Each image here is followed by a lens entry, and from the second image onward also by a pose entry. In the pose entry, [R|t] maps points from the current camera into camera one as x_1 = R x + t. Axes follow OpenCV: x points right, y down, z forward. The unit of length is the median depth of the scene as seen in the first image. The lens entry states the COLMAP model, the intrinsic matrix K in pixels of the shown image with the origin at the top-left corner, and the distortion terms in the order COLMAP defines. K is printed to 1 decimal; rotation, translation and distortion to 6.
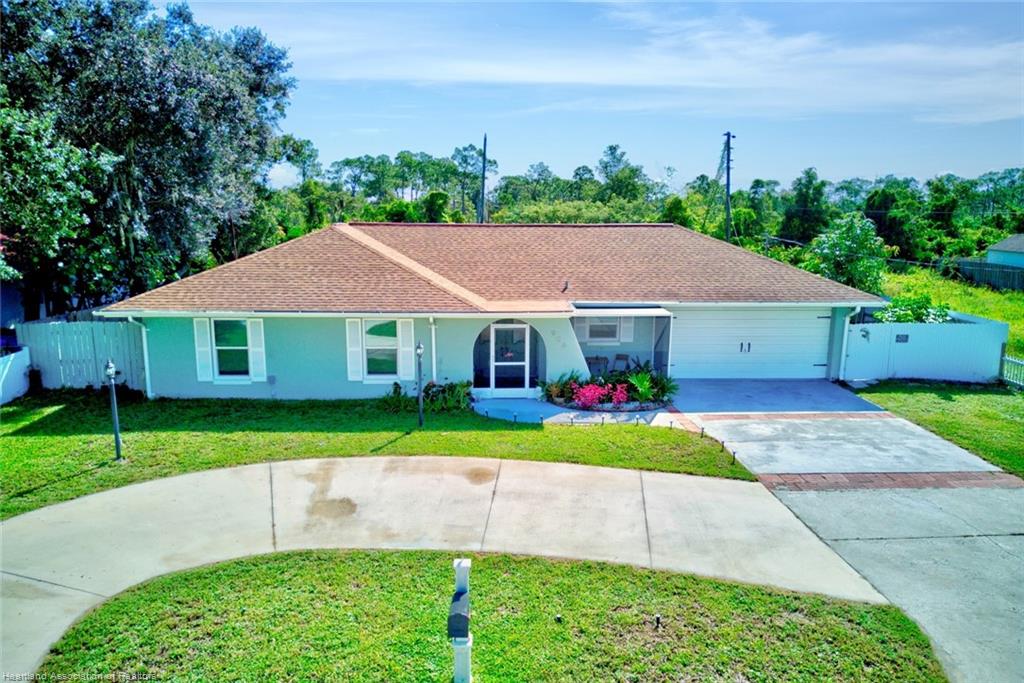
lens RADIAL K [[726.5, 0, 513.4], [0, 726.5, 341.4], [0, 0, 1]] dist [0.043977, -0.031261]
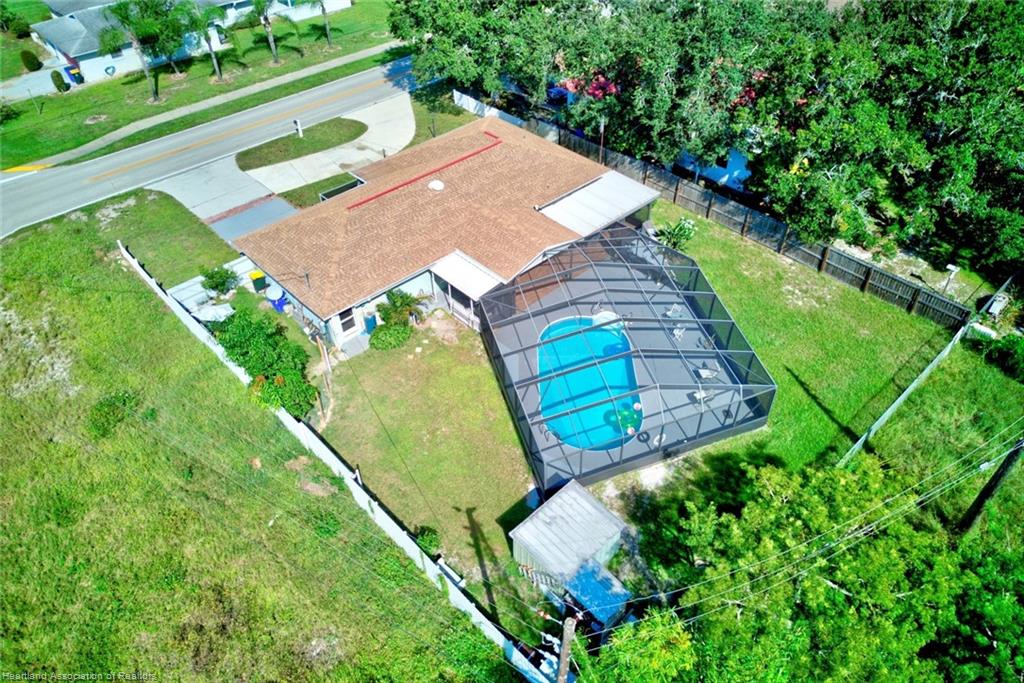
lens RADIAL K [[726.5, 0, 514.6], [0, 726.5, 343.8], [0, 0, 1]] dist [0.043977, -0.031261]
pose [[-0.759467, 0.440553, -0.478668, 1.380200], [-0.098261, 0.649669, 0.753840, -1.976745], [0.643082, 0.619552, -0.450113, 3.538506]]
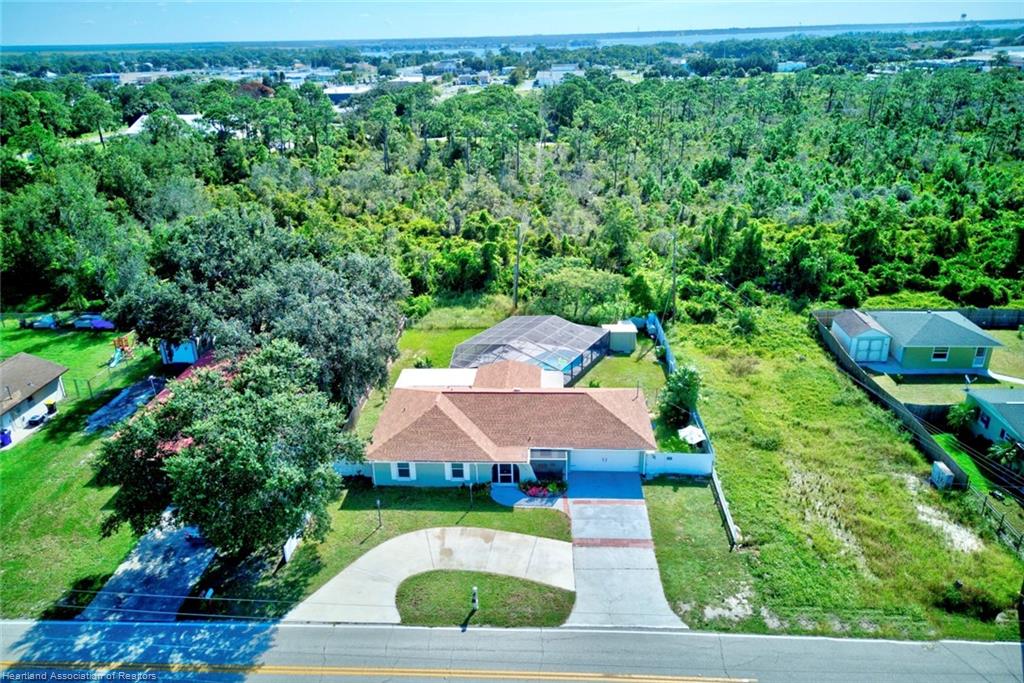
lens RADIAL K [[726.5, 0, 514.0], [0, 726.5, 342.3], [0, 0, 1]] dist [0.043977, -0.031261]
pose [[0.995333, 0.013040, -0.095610, 0.357919], [0.007979, 0.976312, 0.216220, -1.330330], [0.096165, -0.215974, 0.971652, -1.923911]]
